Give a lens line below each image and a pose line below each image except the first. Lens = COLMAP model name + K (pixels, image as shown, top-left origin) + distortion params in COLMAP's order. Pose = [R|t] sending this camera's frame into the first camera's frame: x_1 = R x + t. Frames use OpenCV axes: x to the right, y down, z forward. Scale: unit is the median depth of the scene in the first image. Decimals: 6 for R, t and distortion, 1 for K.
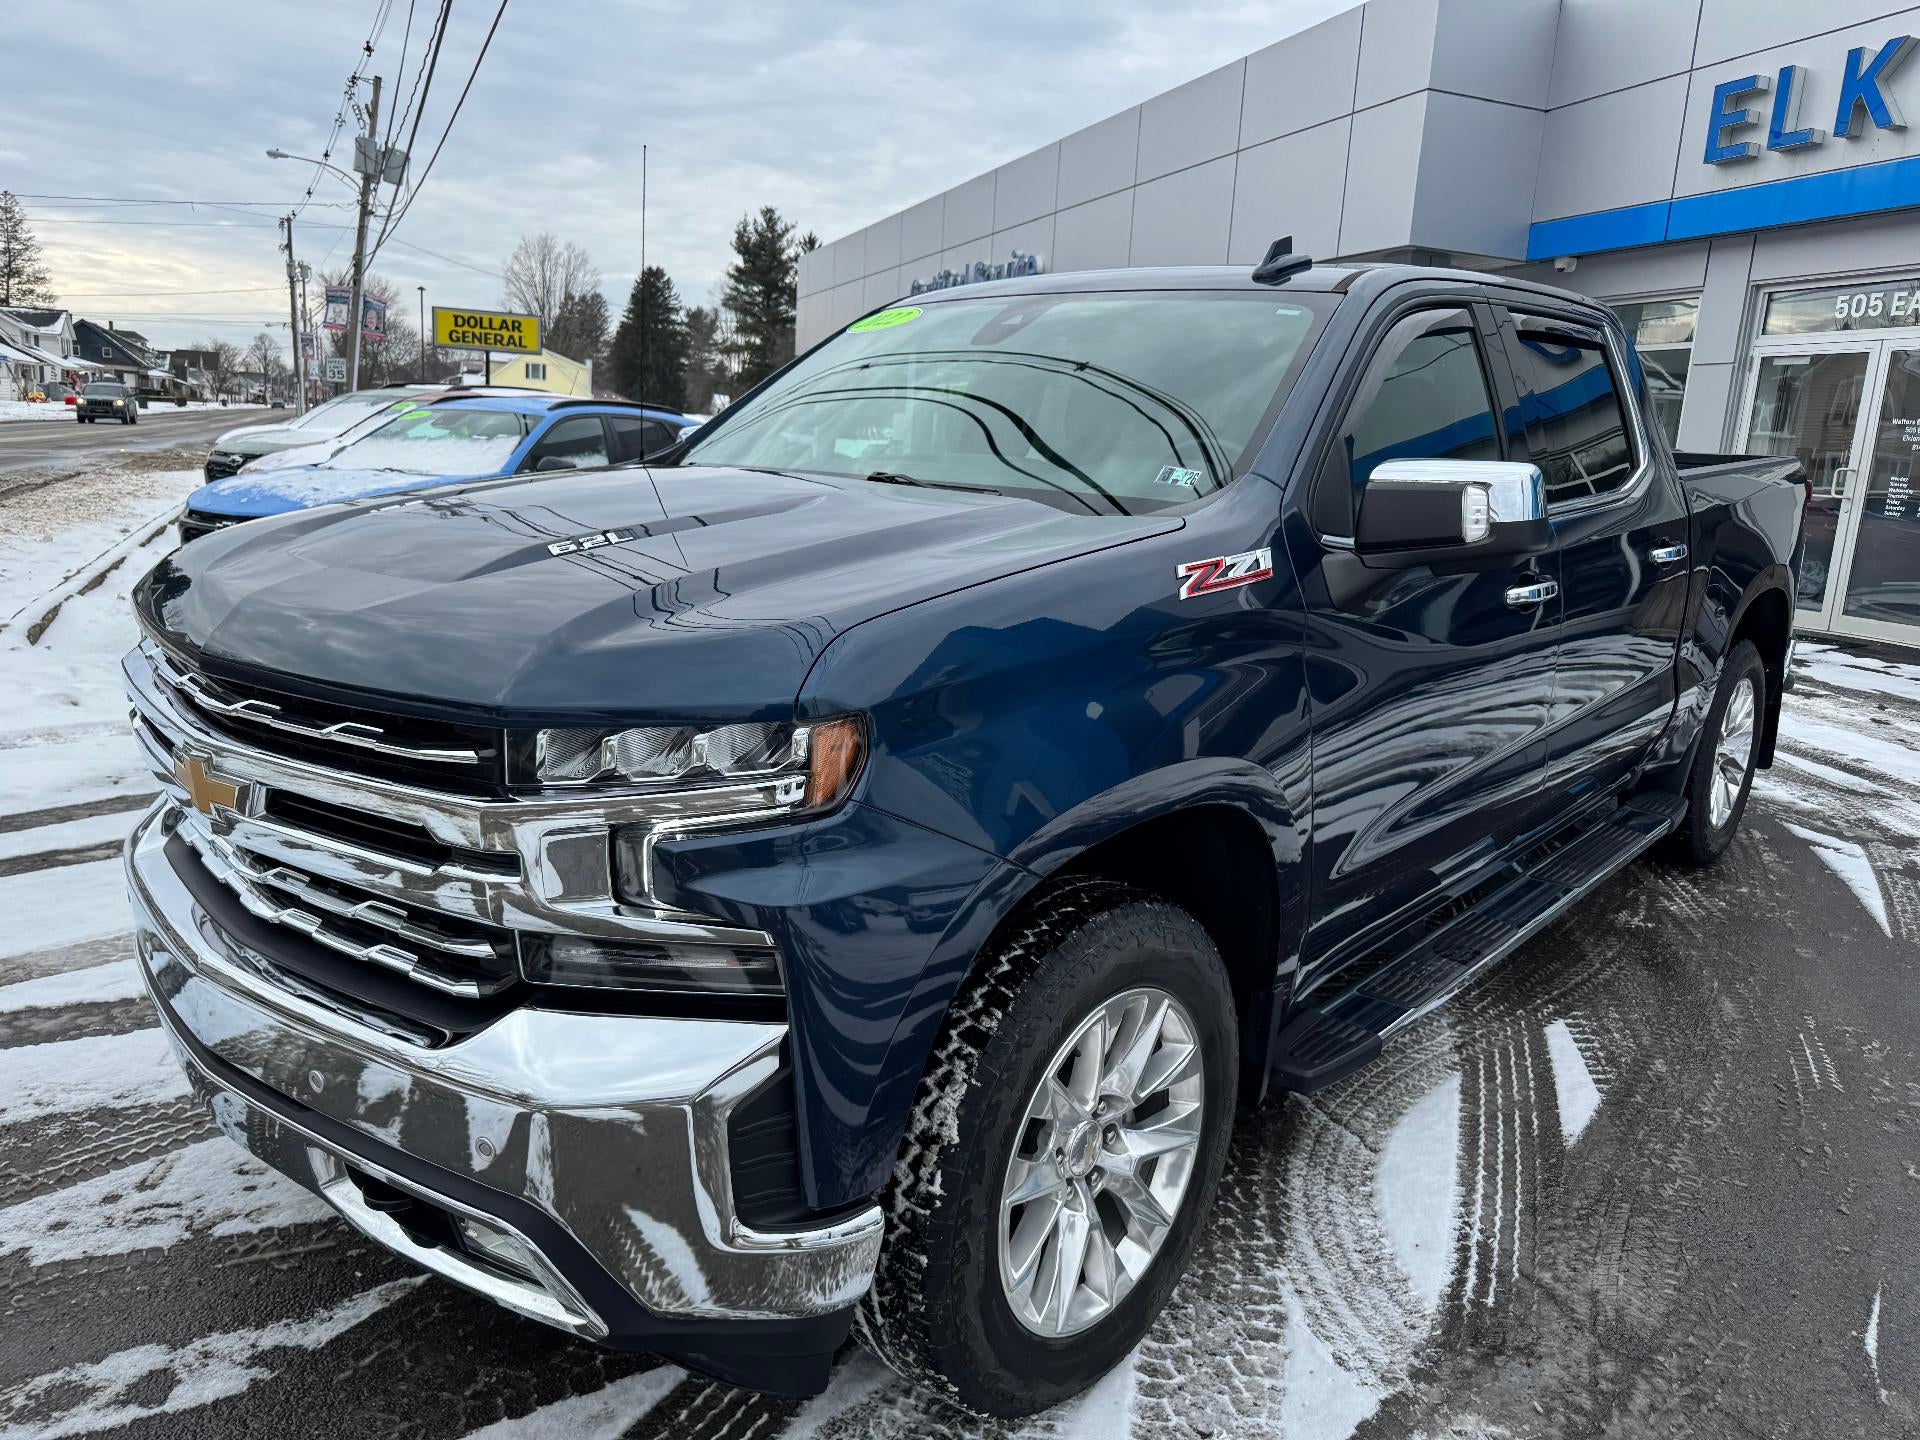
lens RADIAL K [[1357.8, 0, 960.0], [0, 1357.8, 720.0], [0, 0, 1]] dist [0.023664, -0.035853]
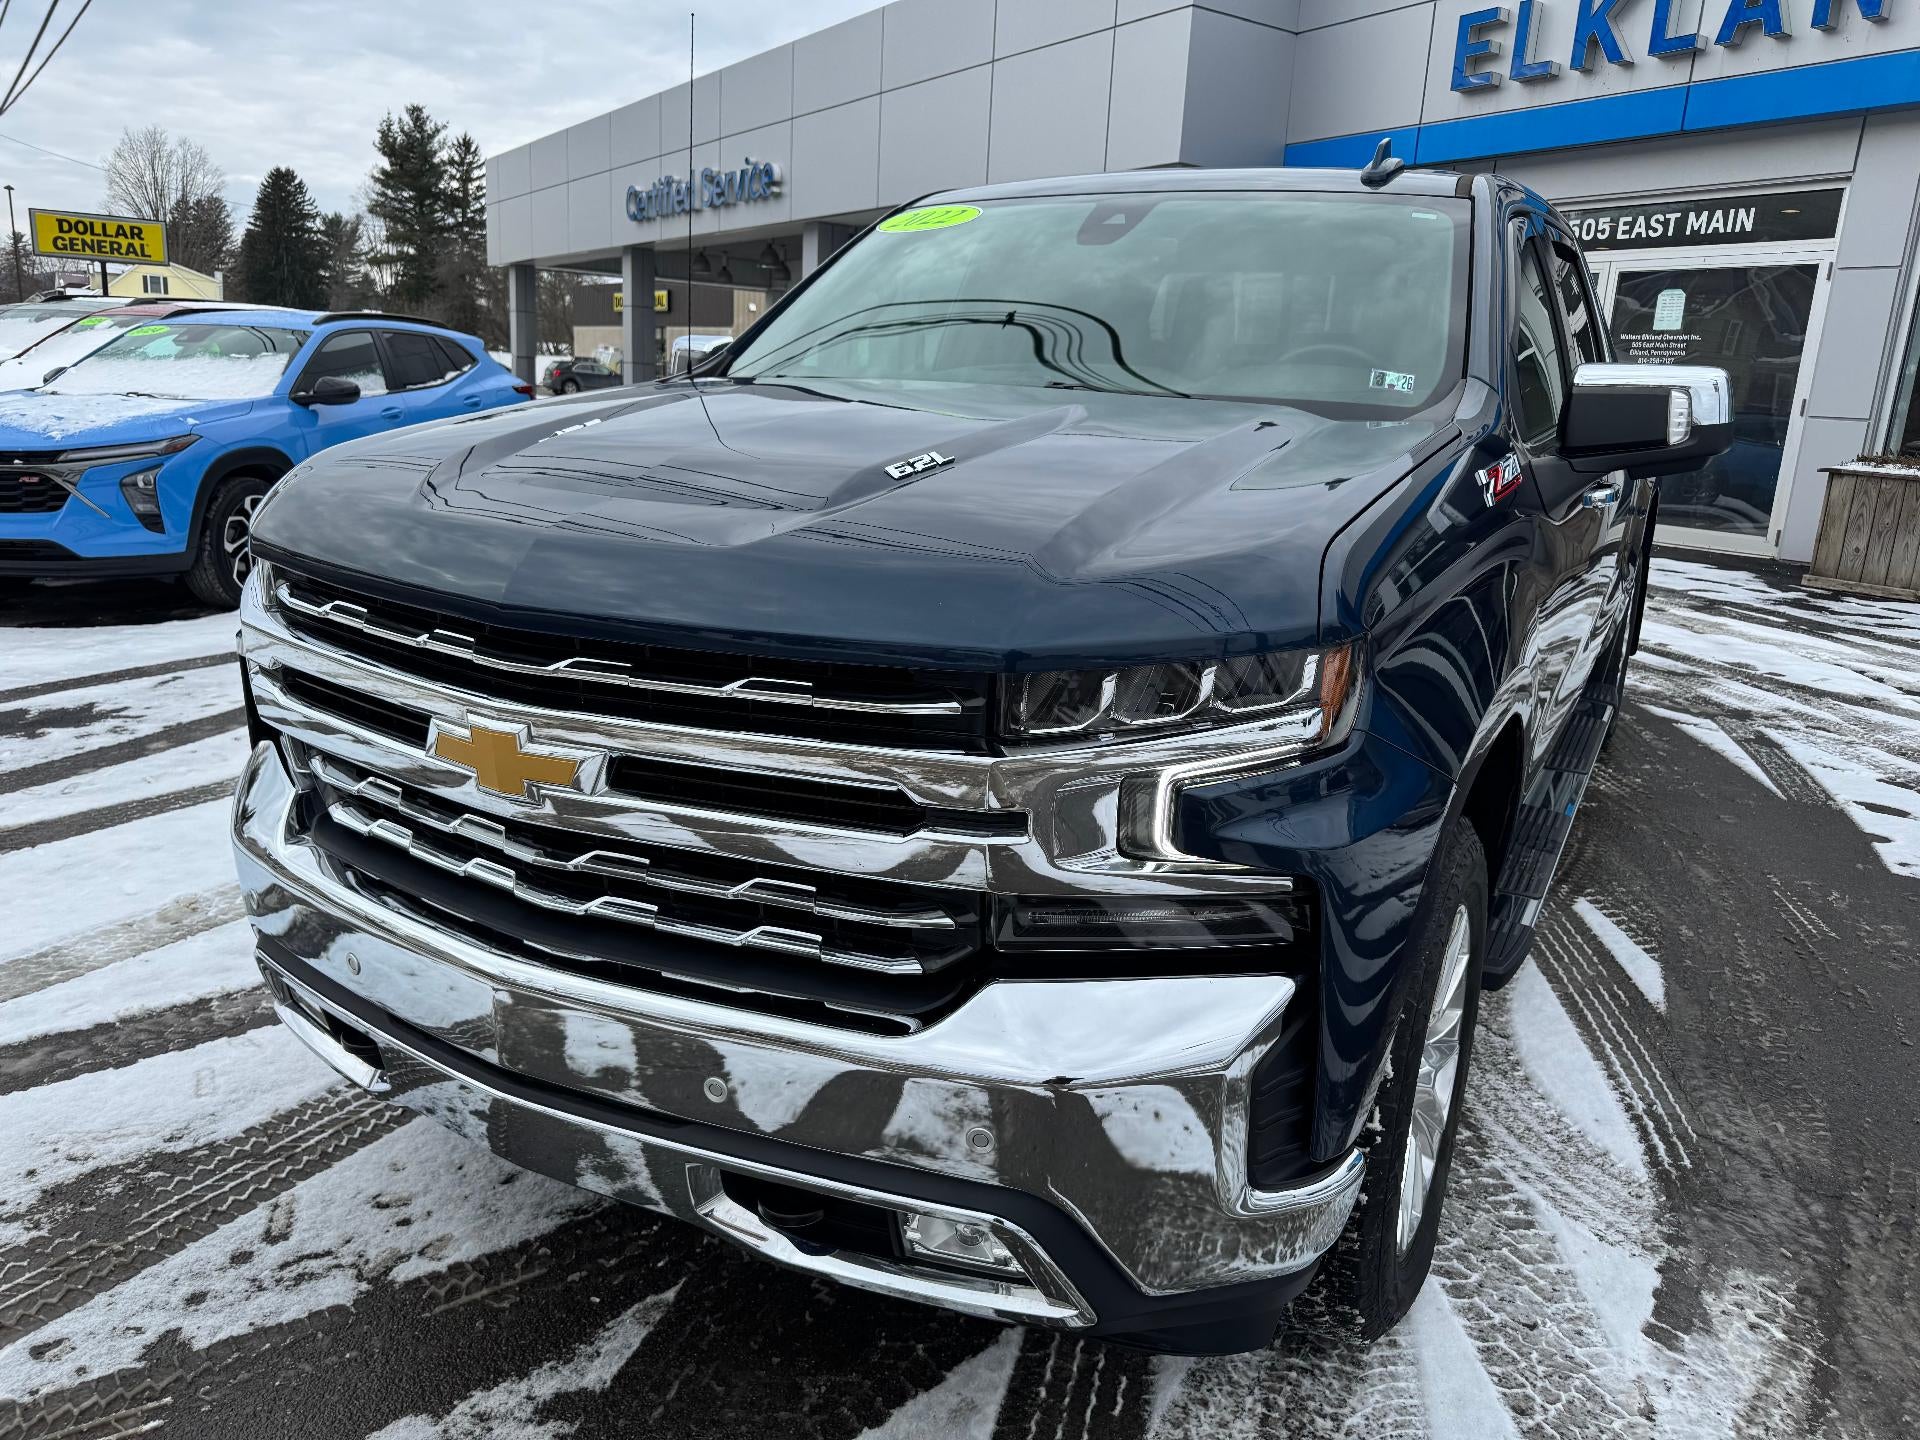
lens RADIAL K [[1367.4, 0, 960.0], [0, 1367.4, 720.0], [0, 0, 1]] dist [-0.005009, -0.007203]
pose [[0.974718, -0.061132, 0.214911, -0.283206], [0.049091, 0.996934, 0.060931, -0.009652], [-0.217977, -0.048840, 0.974731, 0.074367]]
